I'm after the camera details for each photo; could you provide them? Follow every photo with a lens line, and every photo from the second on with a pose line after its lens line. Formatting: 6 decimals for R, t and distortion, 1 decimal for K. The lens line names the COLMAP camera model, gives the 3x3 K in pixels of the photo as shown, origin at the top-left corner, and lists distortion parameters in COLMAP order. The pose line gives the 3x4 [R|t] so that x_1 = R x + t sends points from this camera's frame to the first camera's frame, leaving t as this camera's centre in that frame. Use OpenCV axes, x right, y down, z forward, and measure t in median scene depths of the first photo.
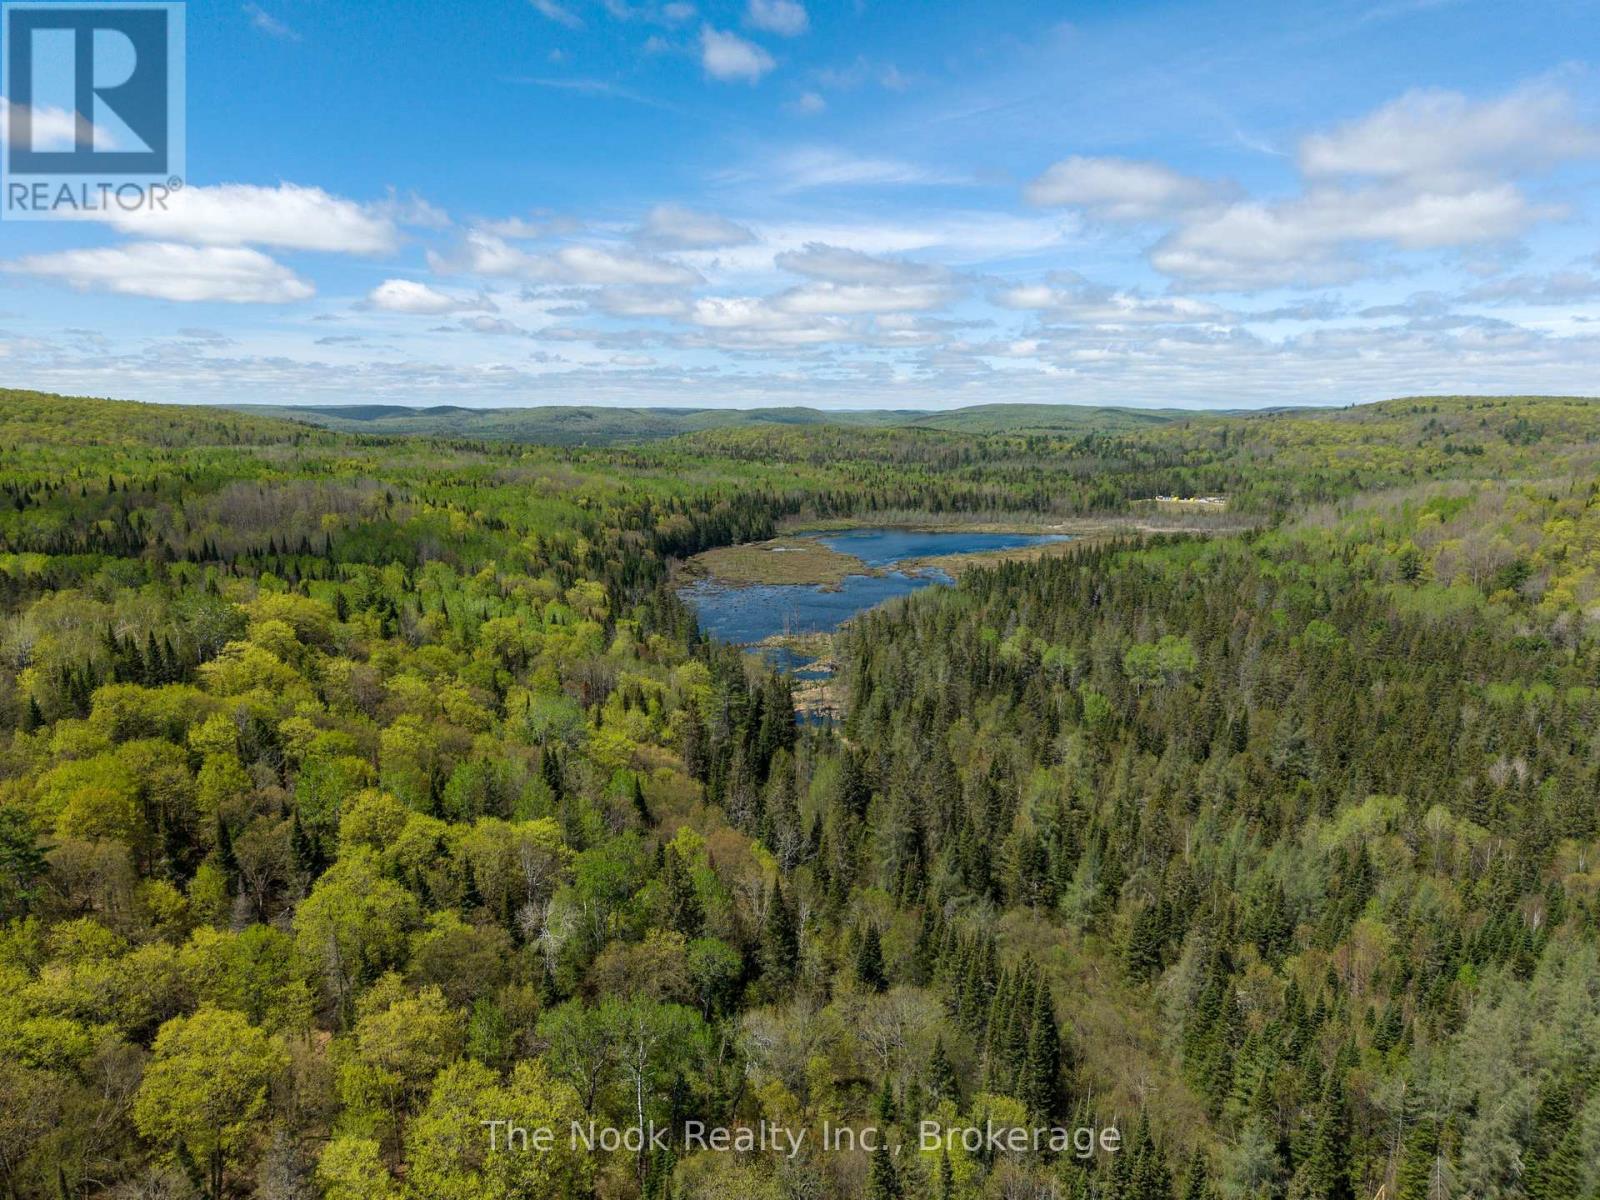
lens RADIAL K [[1038.3, 0, 832.6], [0, 1038.3, 581.2], [0, 0, 1]] dist [0.002205, -0.004333]
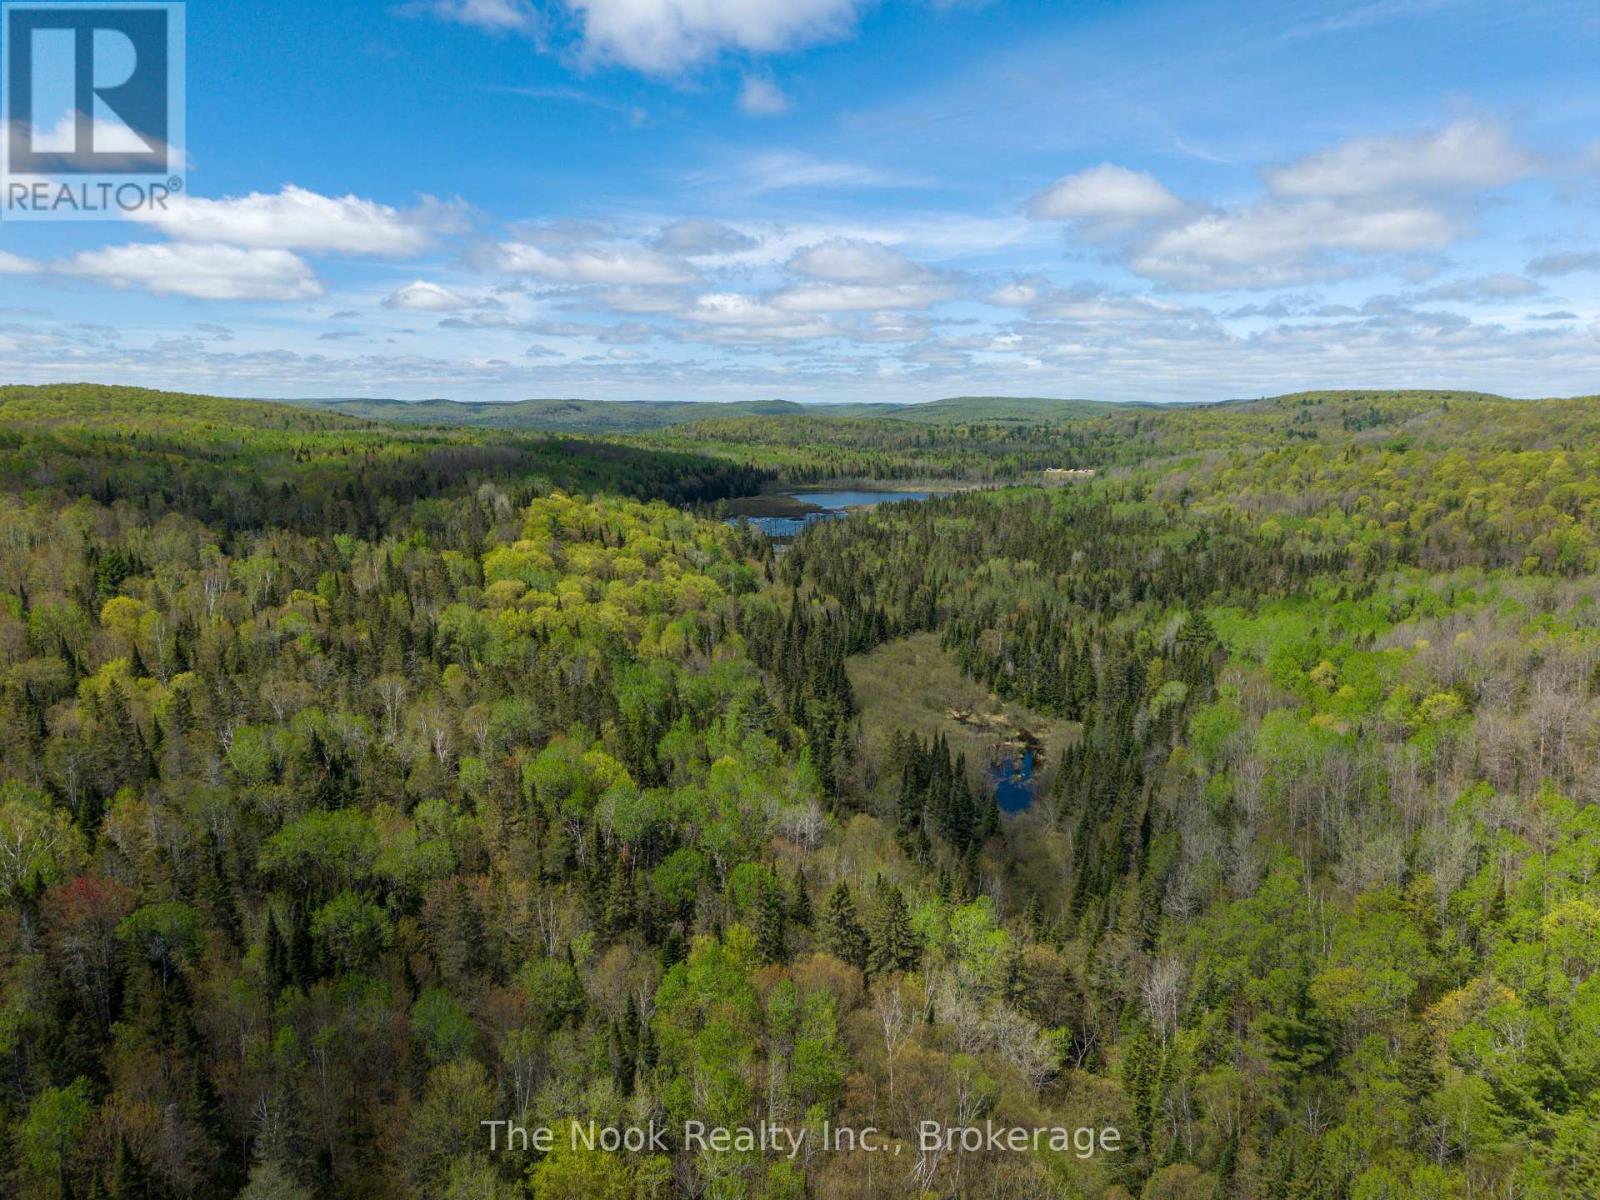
lens RADIAL K [[1038.3, 0, 804.0], [0, 1038.3, 608.7], [0, 0, 1]] dist [0.002205, -0.004333]
pose [[0.999962, 0.002468, -0.008374, 0.013831], [-0.002201, 0.999494, 0.031734, 0.056477], [0.008448, -0.031714, 0.999461, -0.336210]]
